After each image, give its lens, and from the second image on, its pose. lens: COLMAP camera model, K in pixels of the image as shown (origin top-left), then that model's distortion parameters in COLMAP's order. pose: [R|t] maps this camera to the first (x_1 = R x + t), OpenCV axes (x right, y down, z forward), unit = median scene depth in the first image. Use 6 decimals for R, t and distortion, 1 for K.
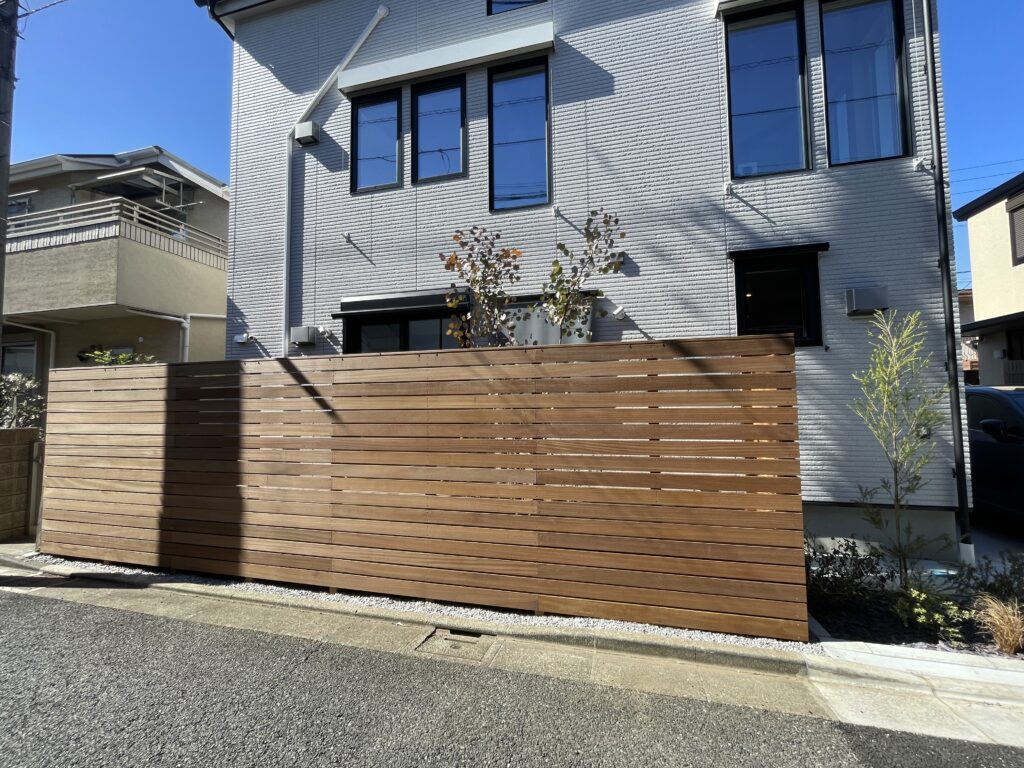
lens RADIAL K [[414.2, 0, 512.0], [0, 414.2, 384.0], [0, 0, 1]] dist [-0.002090, 0.000005]
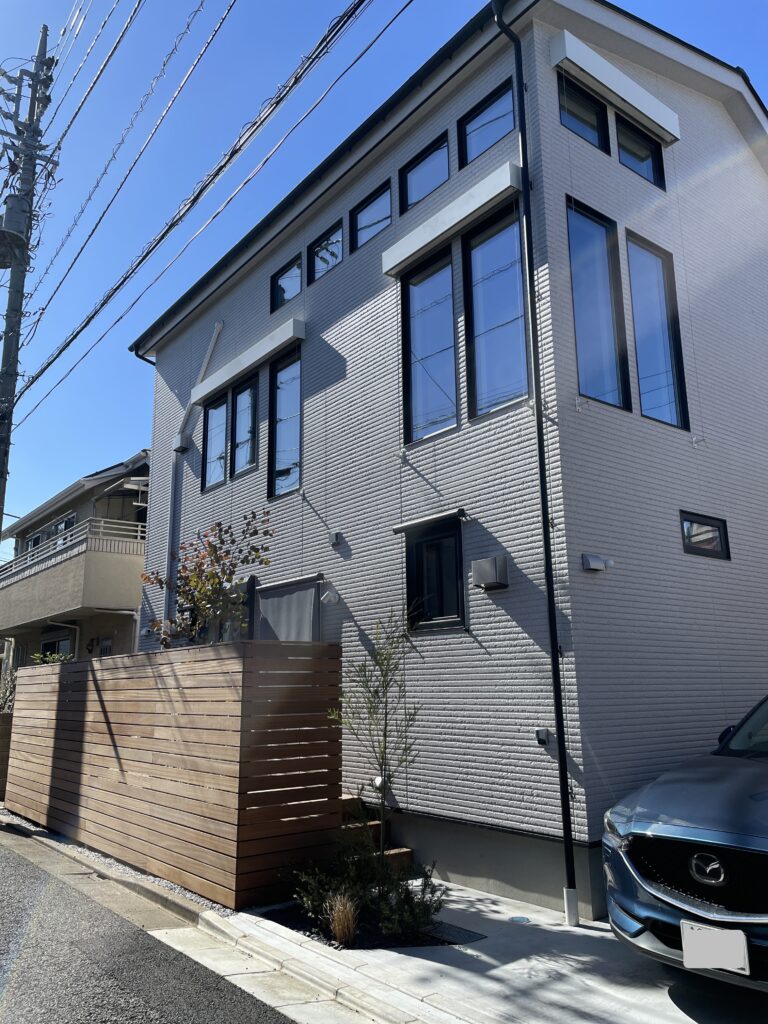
lens RADIAL K [[787.9, 0, 384.0], [0, 787.9, 512.0], [0, 0, 1]] dist [0.048840, -0.004867]
pose [[0.784531, -0.133422, -0.605565, 1.212387], [0.032539, 0.984090, -0.174666, -0.036056], [0.619235, 0.117327, 0.776391, -0.293249]]
